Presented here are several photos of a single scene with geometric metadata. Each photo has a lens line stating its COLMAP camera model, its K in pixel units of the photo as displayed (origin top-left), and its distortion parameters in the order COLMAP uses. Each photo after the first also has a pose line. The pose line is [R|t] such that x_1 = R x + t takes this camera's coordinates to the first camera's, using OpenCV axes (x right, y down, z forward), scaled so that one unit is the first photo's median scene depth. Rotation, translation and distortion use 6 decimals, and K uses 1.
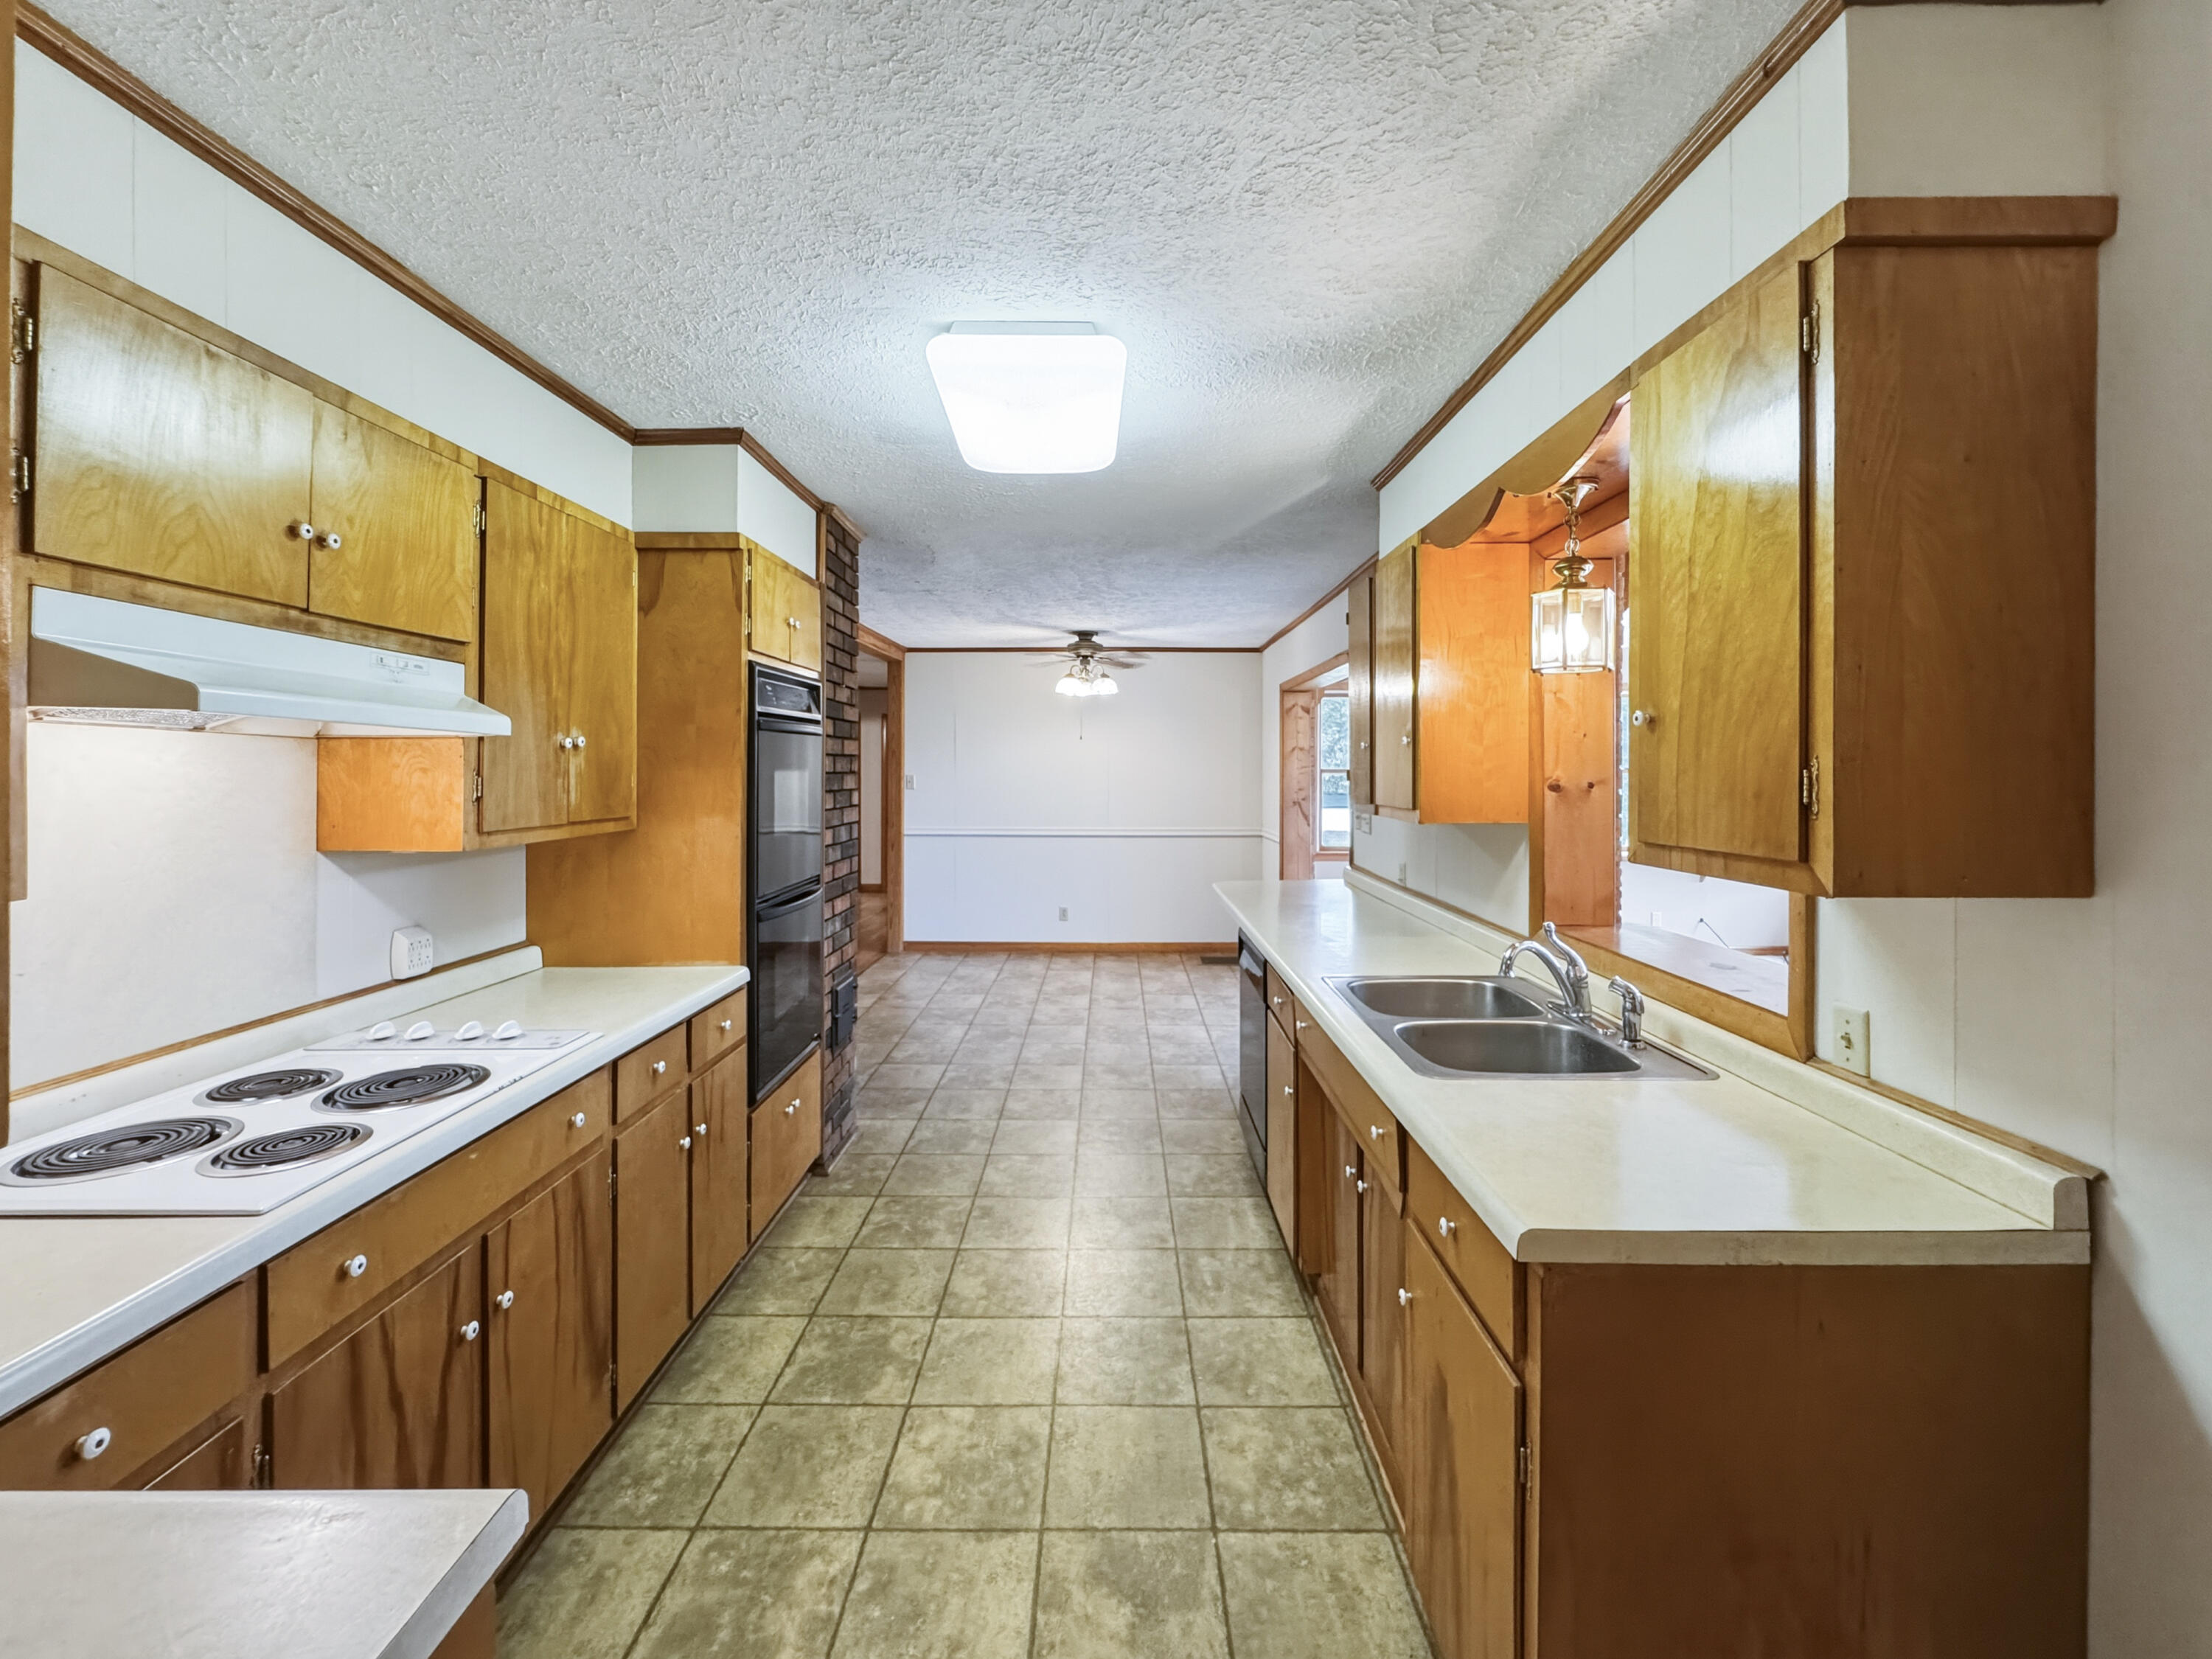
lens RADIAL K [[918.6, 0, 1106.0], [0, 918.6, 829.5], [0, 0, 1]] dist [-0.001230, -0.000026]
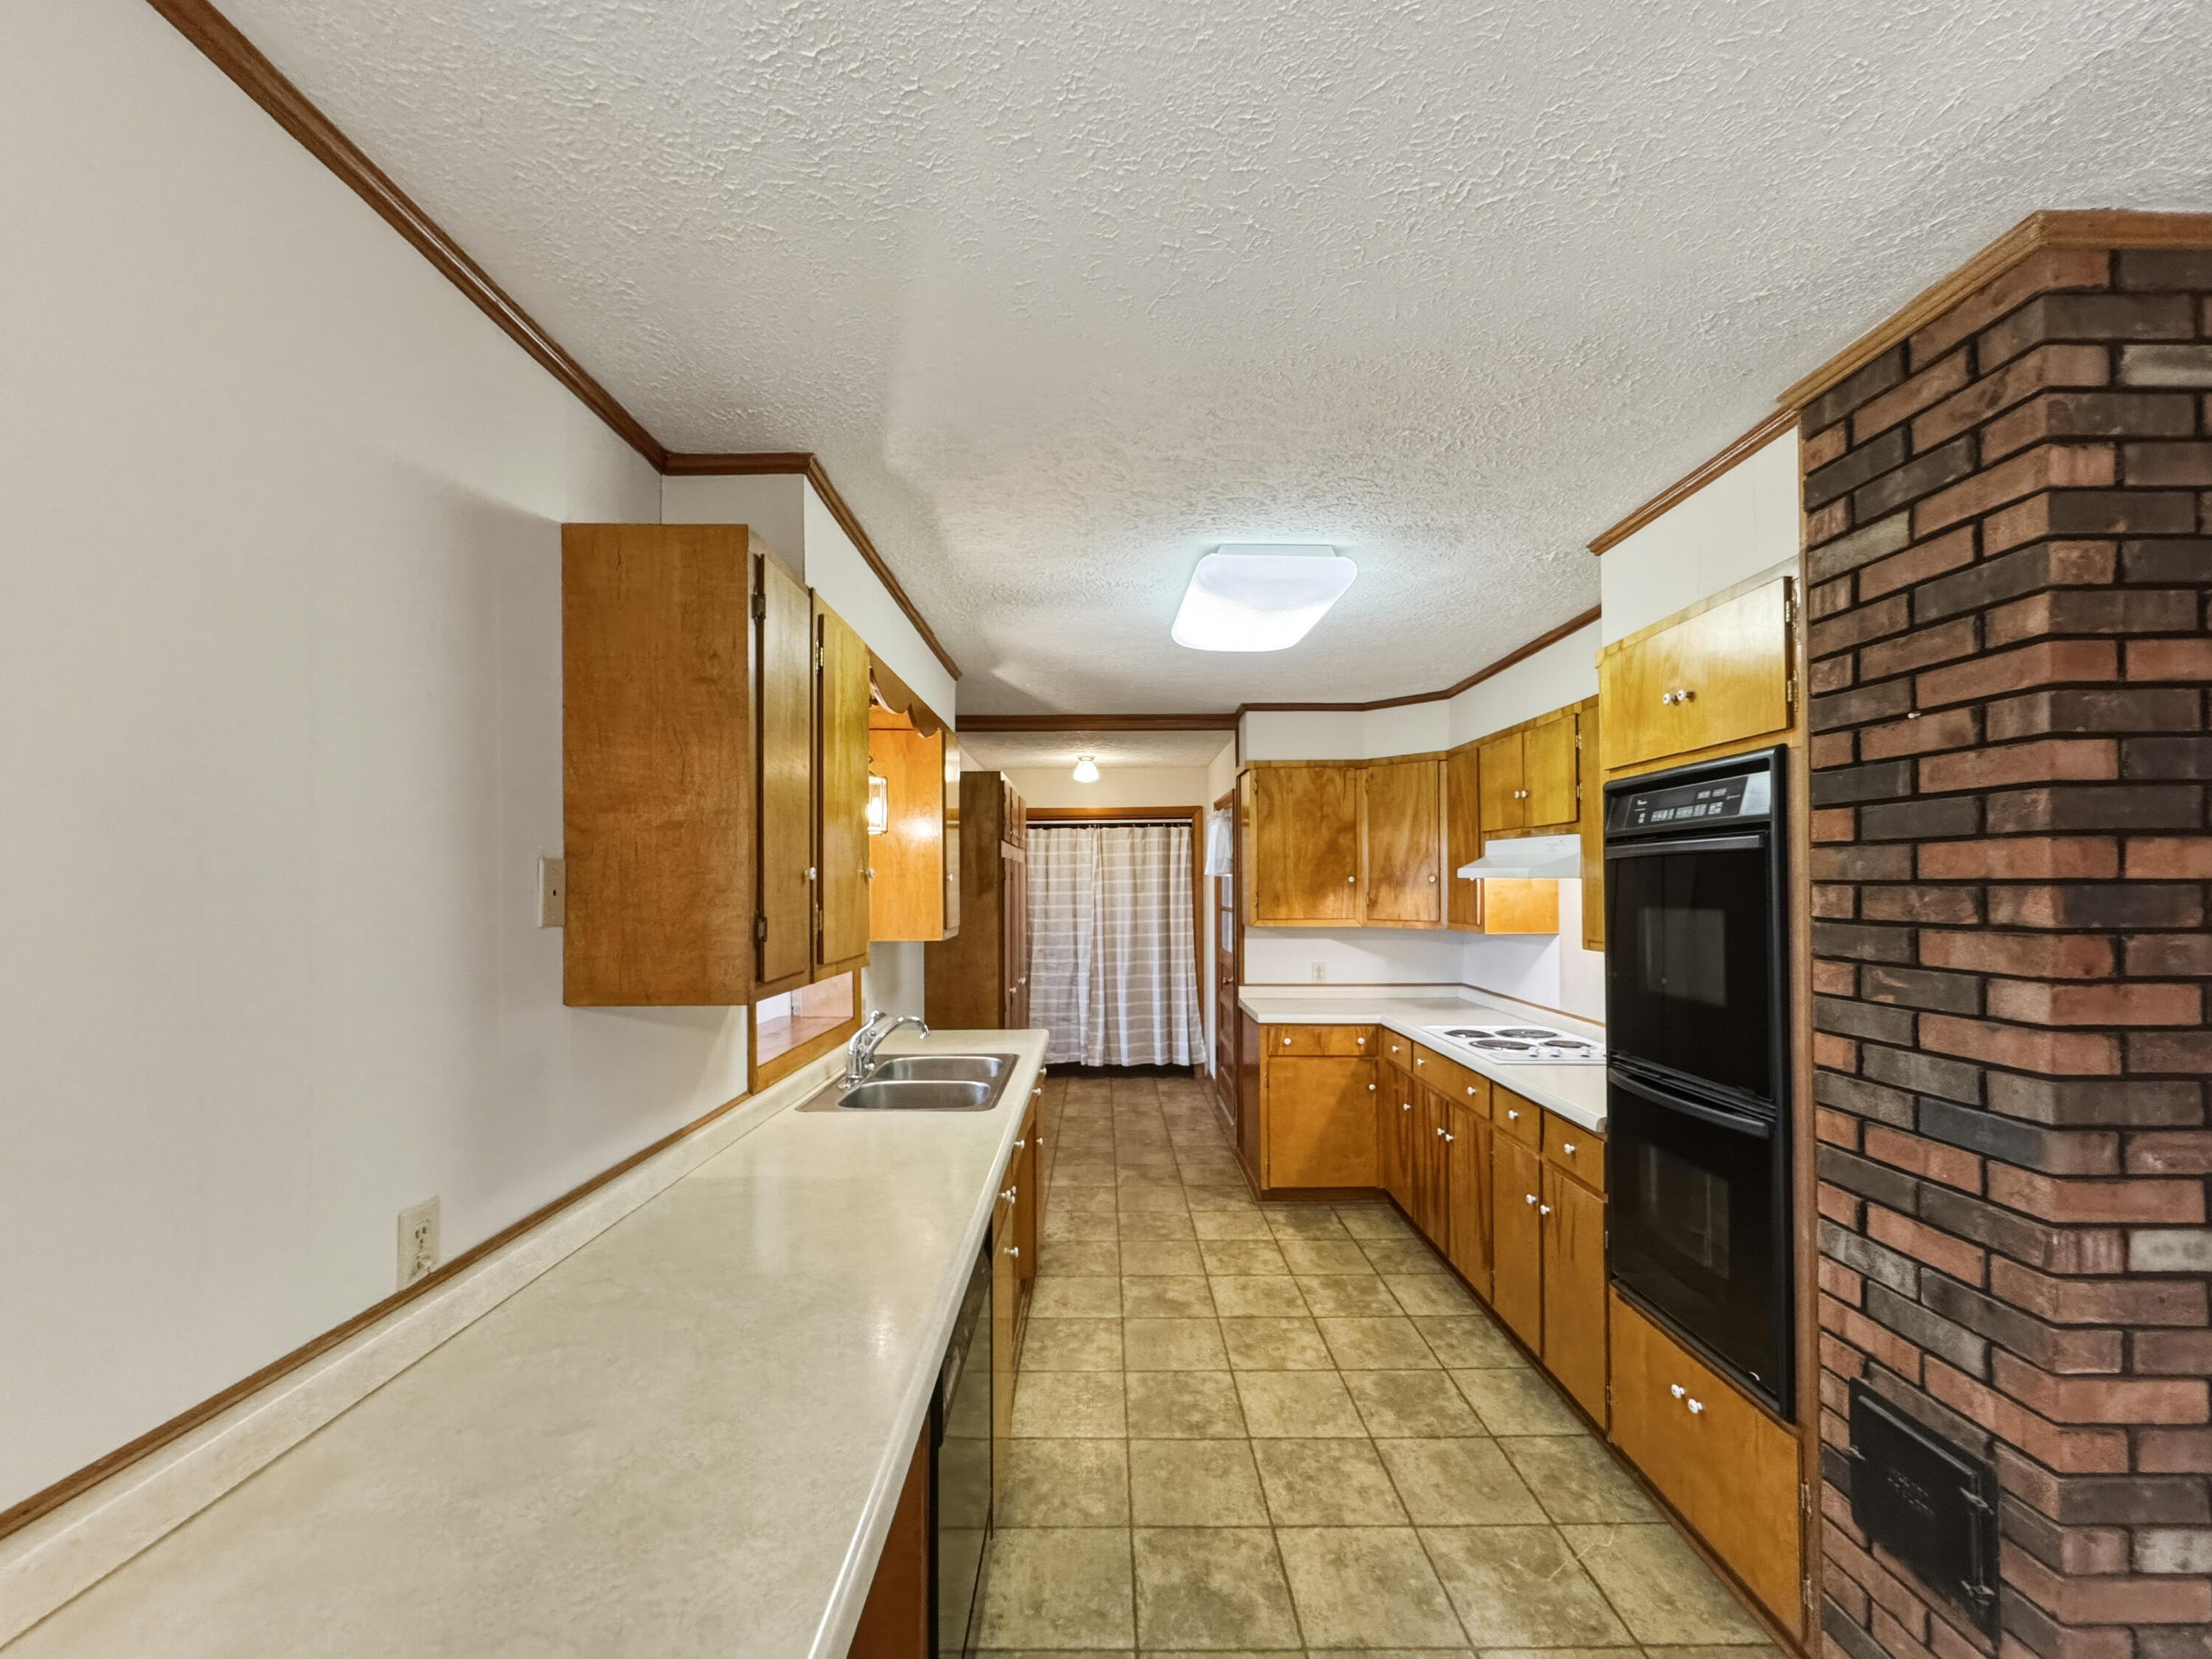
lens RADIAL K [[918.6, 0, 1106.0], [0, 918.6, 829.5], [0, 0, 1]] dist [-0.001230, -0.000026]
pose [[-0.999977, 0.000884, -0.006770, 0.131892], [0.000848, 0.999985, 0.005381, -0.171903], [0.006774, 0.005375, -0.999963, 2.276522]]
